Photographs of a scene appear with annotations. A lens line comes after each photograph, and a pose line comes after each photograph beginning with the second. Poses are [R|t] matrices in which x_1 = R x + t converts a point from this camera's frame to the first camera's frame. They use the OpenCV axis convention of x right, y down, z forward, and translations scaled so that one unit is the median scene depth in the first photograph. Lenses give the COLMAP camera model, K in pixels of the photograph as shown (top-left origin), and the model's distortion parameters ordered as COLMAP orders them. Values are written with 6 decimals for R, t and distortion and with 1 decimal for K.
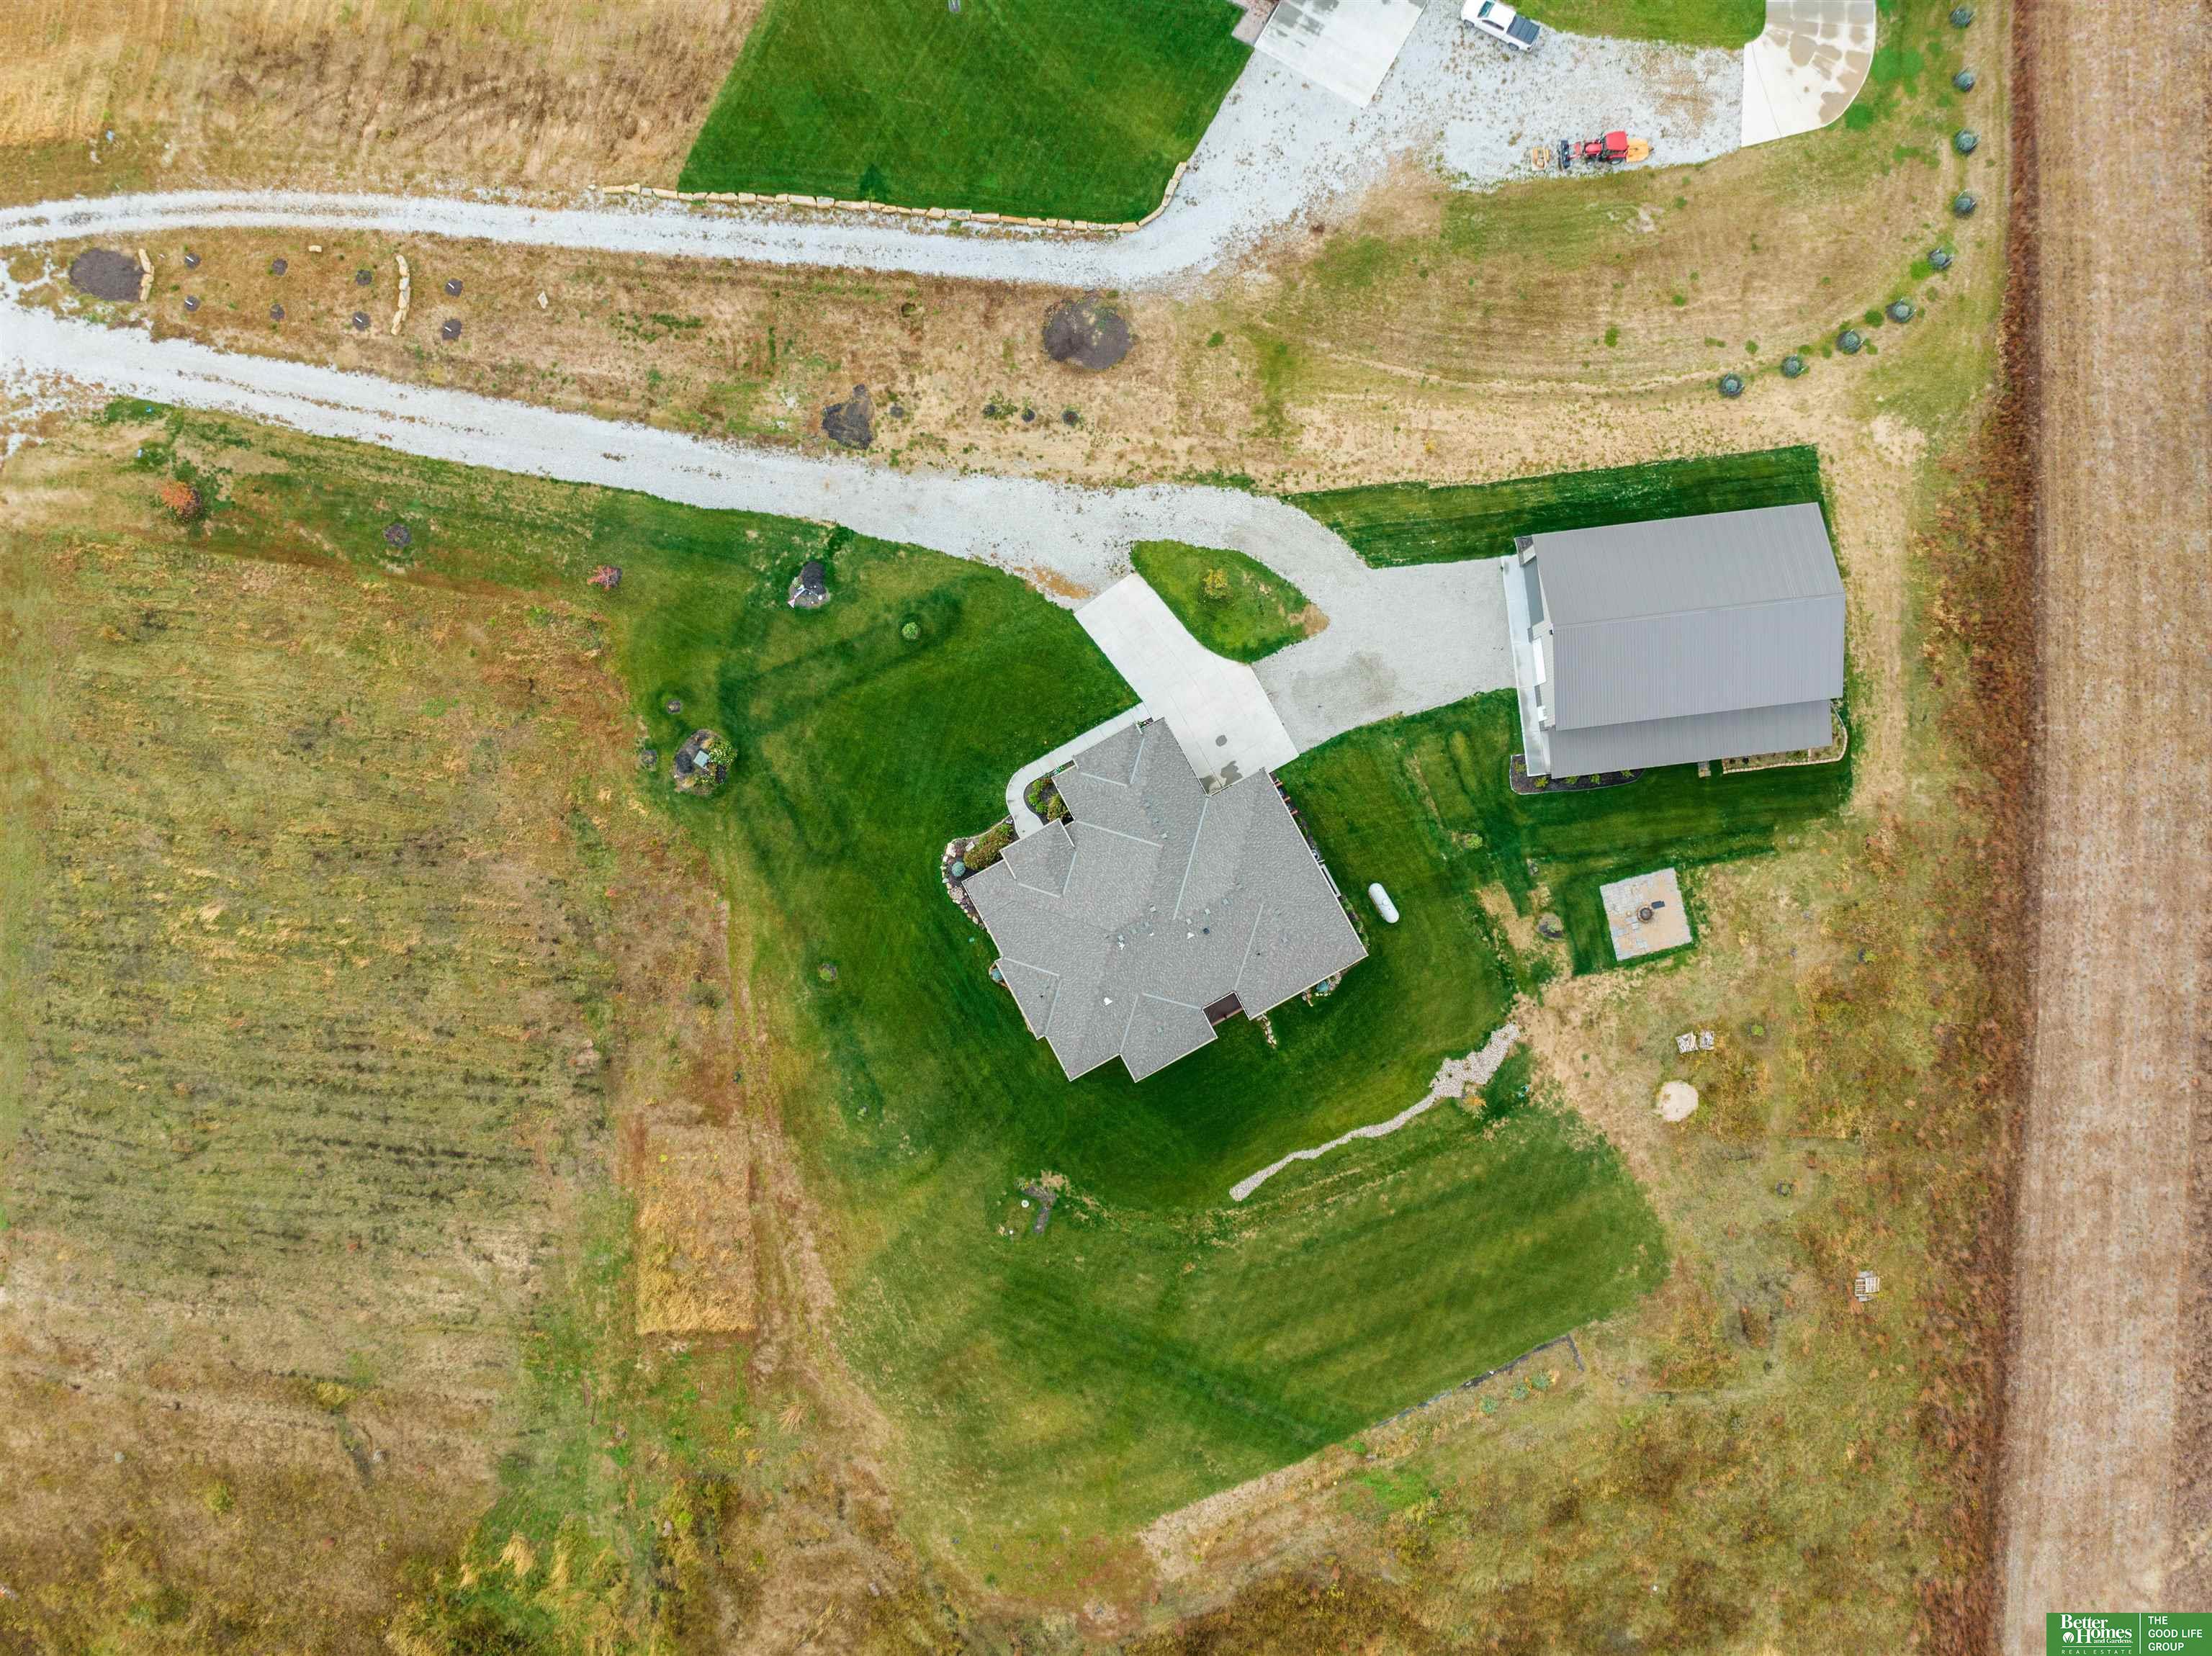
lens RADIAL K [[1575.0, 0, 1132.6], [0, 1575.0, 745.1], [0, 0, 1]] dist [-0.035202, -0.010425]
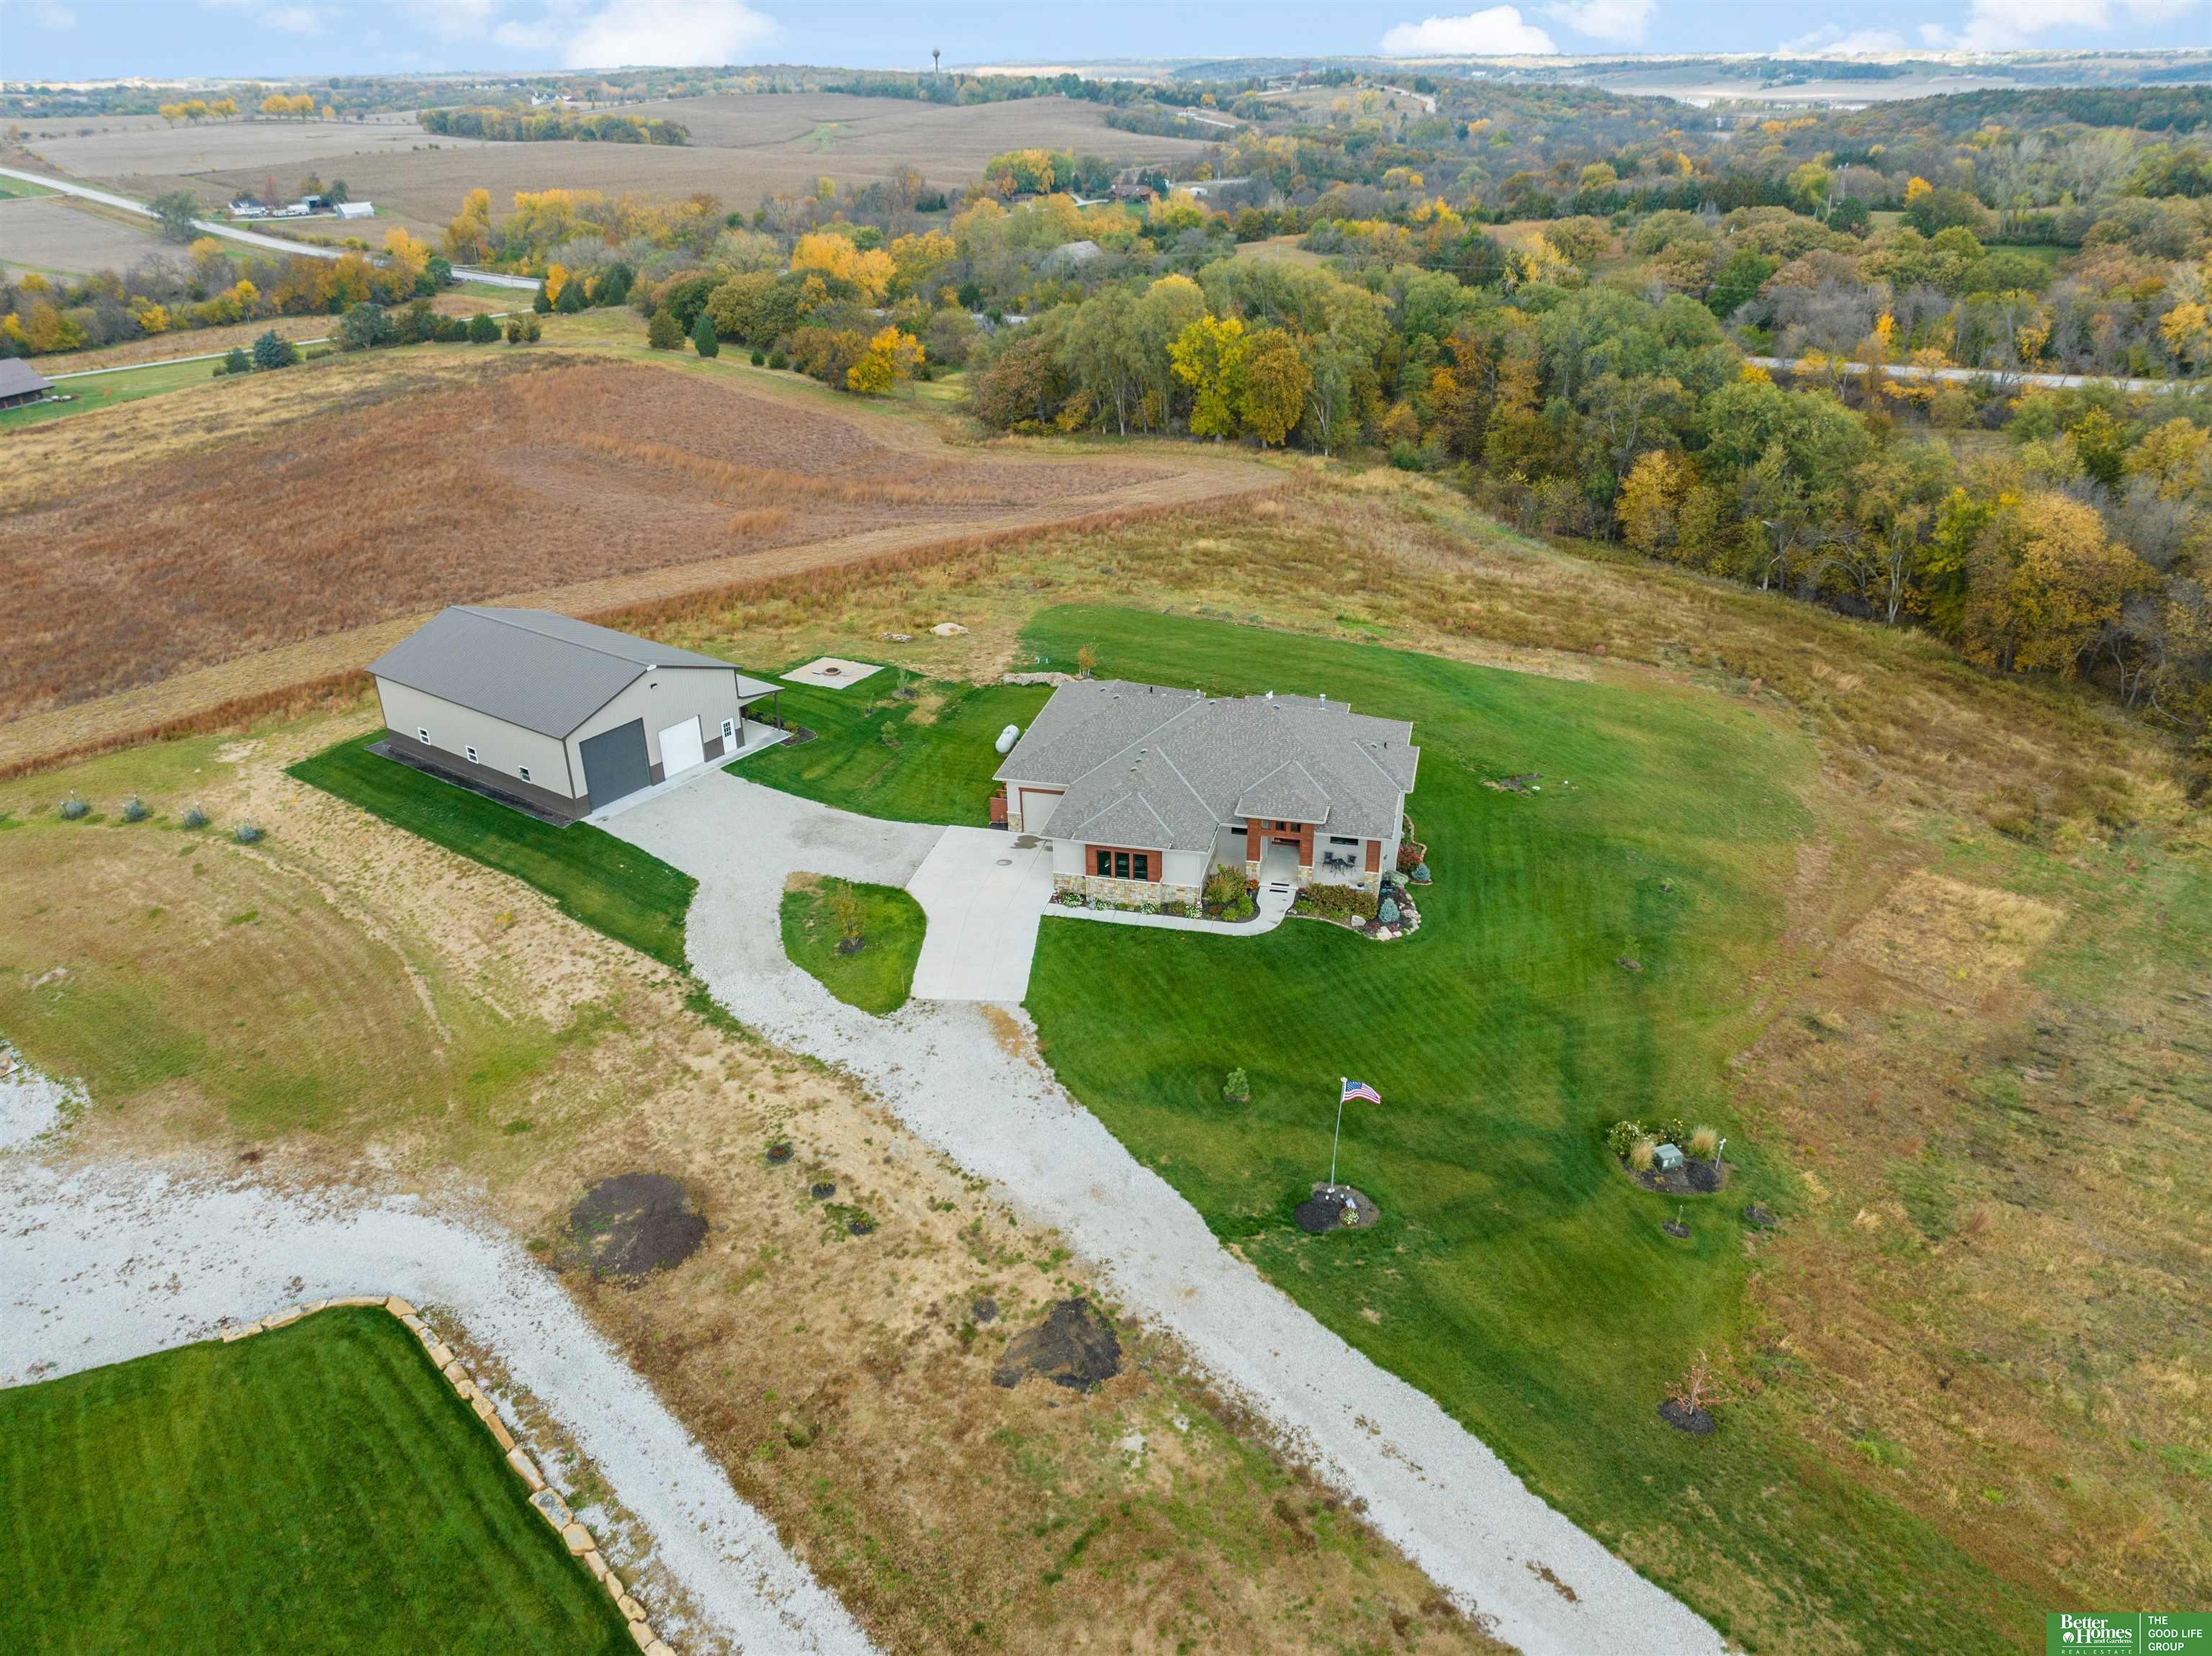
lens RADIAL K [[1566.9, 0, 1106.0], [0, 1566.9, 828.0], [0, 0, 1]] dist [-0.039799, 0.005297]
pose [[-0.739134, -0.289061, 0.608379, -0.431863], [0.673540, -0.310564, 0.670741, -0.467681], [-0.004945, 0.905535, 0.424243, 0.655500]]
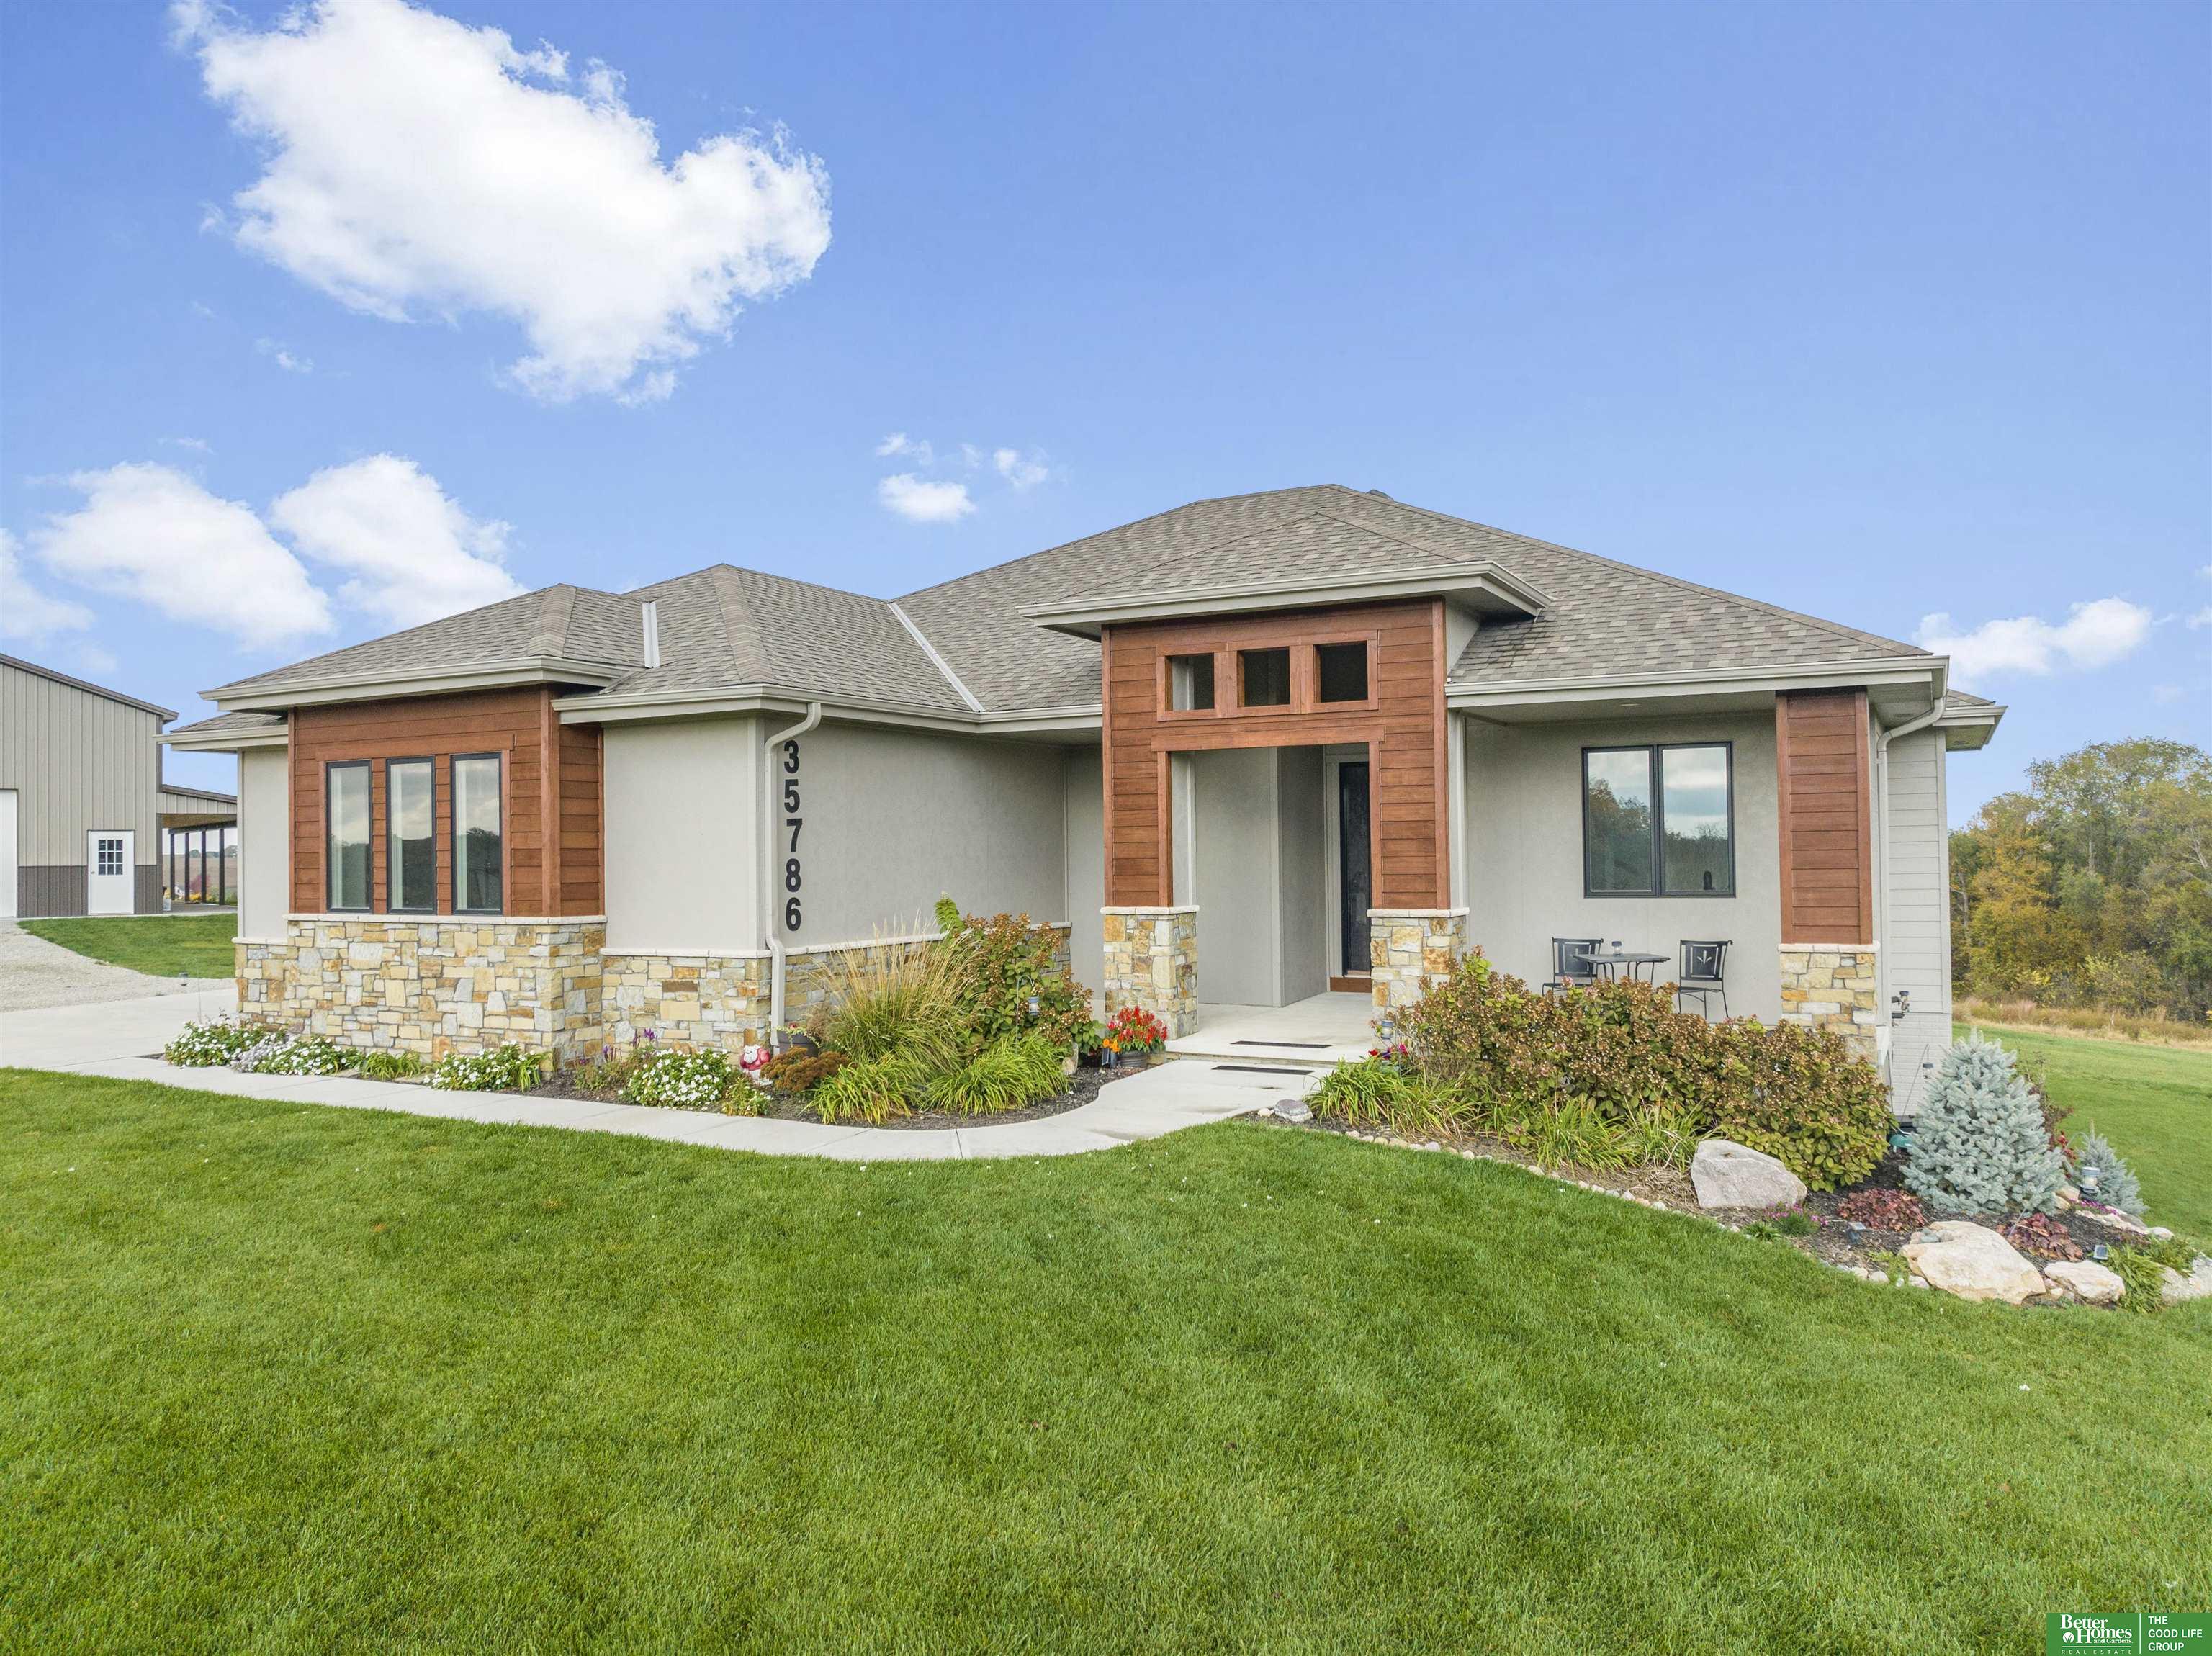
lens RADIAL K [[1558.4, 0, 1102.6], [0, 1558.4, 802.5], [0, 0, 1]] dist [-0.038090, -0.002842]
pose [[-0.543911, 0.039267, 0.838224, -0.159675], [0.839089, 0.036790, 0.542749, -0.020135], [-0.009526, 0.998551, -0.052959, 0.971794]]
